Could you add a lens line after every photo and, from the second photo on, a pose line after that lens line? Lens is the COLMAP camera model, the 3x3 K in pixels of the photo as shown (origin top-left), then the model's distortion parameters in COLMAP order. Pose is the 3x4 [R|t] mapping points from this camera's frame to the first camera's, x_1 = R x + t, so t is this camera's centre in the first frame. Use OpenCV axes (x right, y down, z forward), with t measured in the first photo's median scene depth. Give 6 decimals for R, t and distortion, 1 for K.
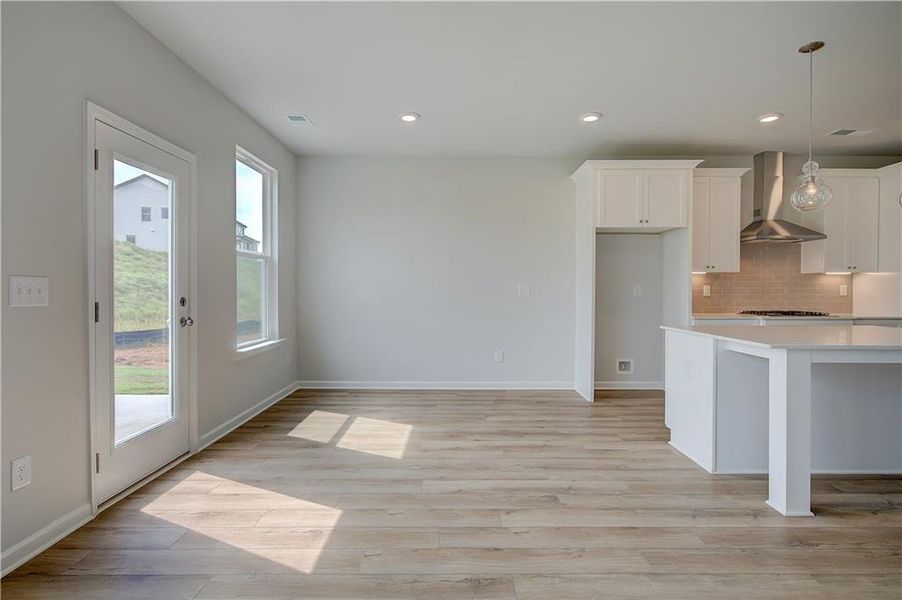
lens RADIAL K [[443.2, 0, 458.9], [0, 443.2, 292.9], [0, 0, 1]] dist [0.002935, -0.000231]
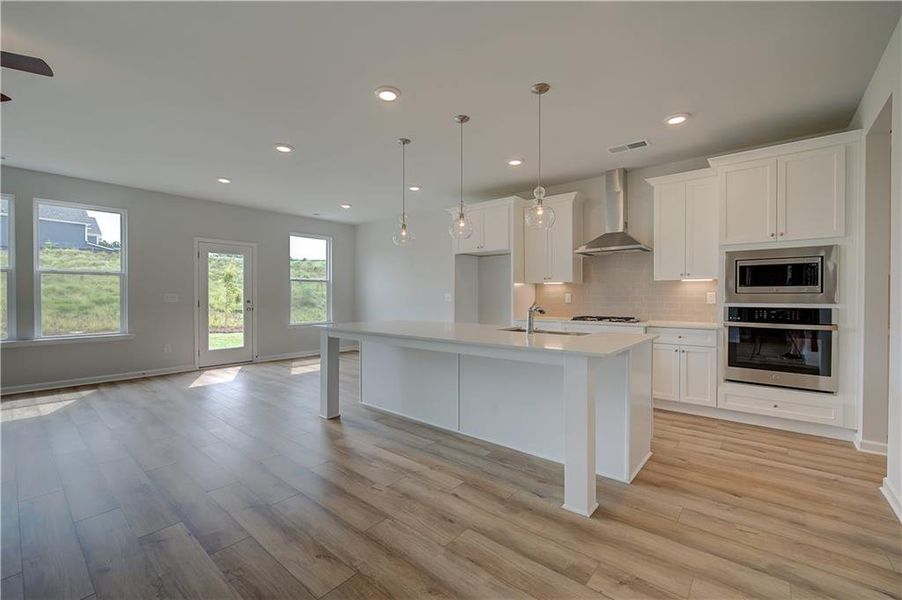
lens RADIAL K [[368.2, 0, 460.0], [0, 368.2, 297.6], [0, 0, 1]] dist [-0.000878, -0.000770]
pose [[0.777650, 0.000528, -0.628697, 1.099835], [-0.004718, 0.999976, -0.004996, 0.000074], [0.628680, 0.006852, 0.777634, 0.077829]]
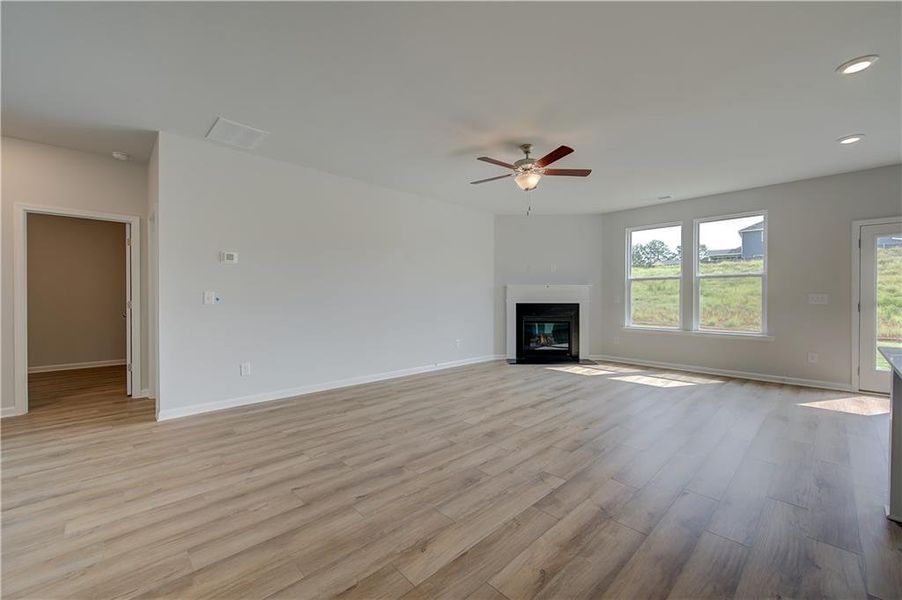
lens RADIAL K [[367.8, 0, 448.8], [0, 367.8, 299.3], [0, 0, 1]] dist [0.003556, 0.000503]
pose [[-0.725069, 0.001903, -0.688673, 1.063701], [-0.008960, 0.999885, 0.012197, -0.003650], [0.688618, 0.015014, -0.724969, 0.459424]]
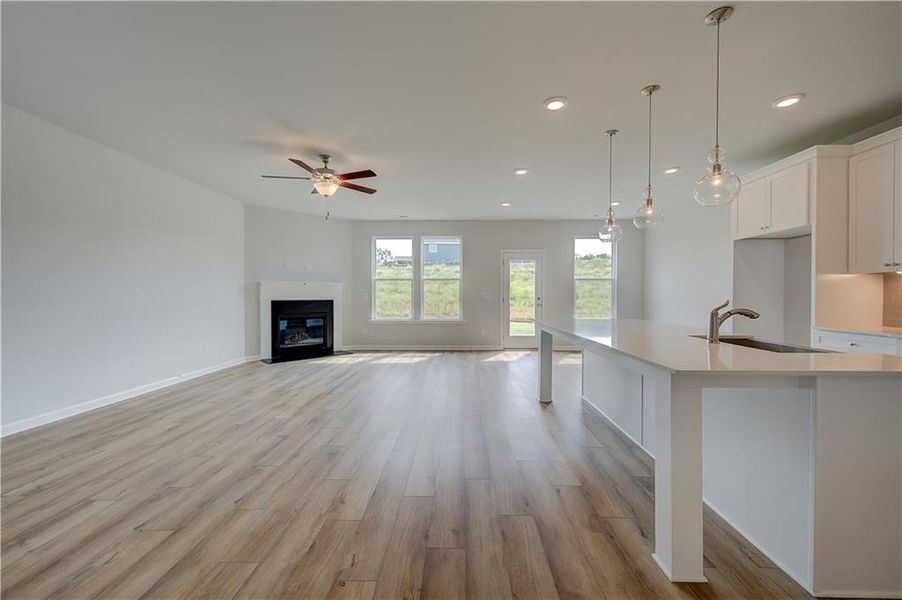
lens RADIAL K [[368.2, 0, 464.4], [0, 368.2, 298.6], [0, 0, 1]] dist [-0.000878, -0.000770]
pose [[0.000027, 0.010522, -0.999945, 1.275196], [-0.010224, 0.999892, 0.010521, -0.002029], [0.999948, 0.010223, 0.000135, 0.321218]]
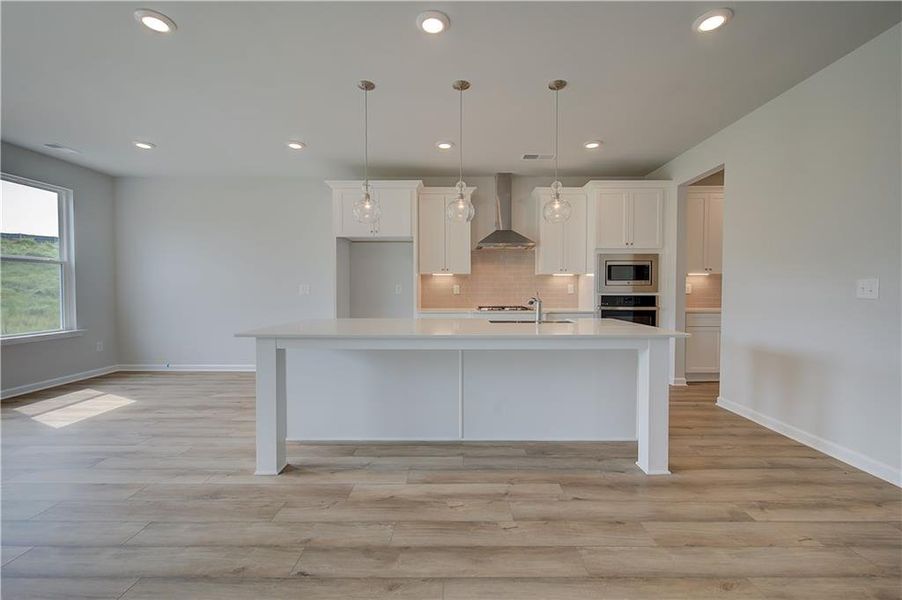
lens RADIAL K [[368.2, 0, 454.5], [0, 368.2, 297.2], [0, 0, 1]] dist [-0.000878, -0.000770]
pose [[0.999992, -0.001398, -0.003707, 0.647430], [0.001459, 0.999865, 0.016340, 0.000139], [0.003683, -0.016345, 0.999860, 0.001539]]
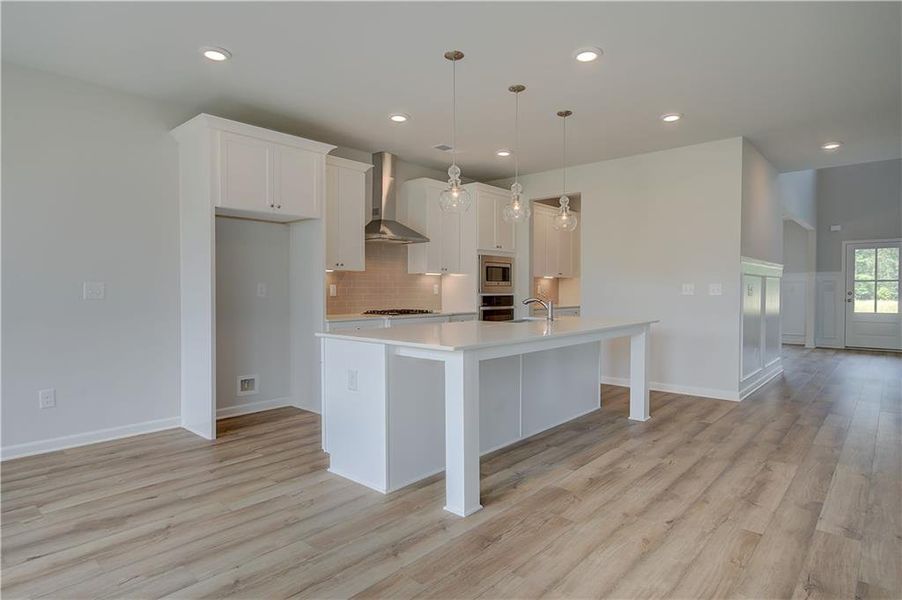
lens RADIAL K [[497.2, 0, 455.5], [0, 497.2, 299.7], [0, 0, 1]] dist [-0.007078, 0.005544]
pose [[0.667897, -0.018590, 0.744022, -0.048501], [0.008002, 0.999810, 0.017798, -0.002369], [-0.744211, -0.005933, 0.667918, 0.139086]]
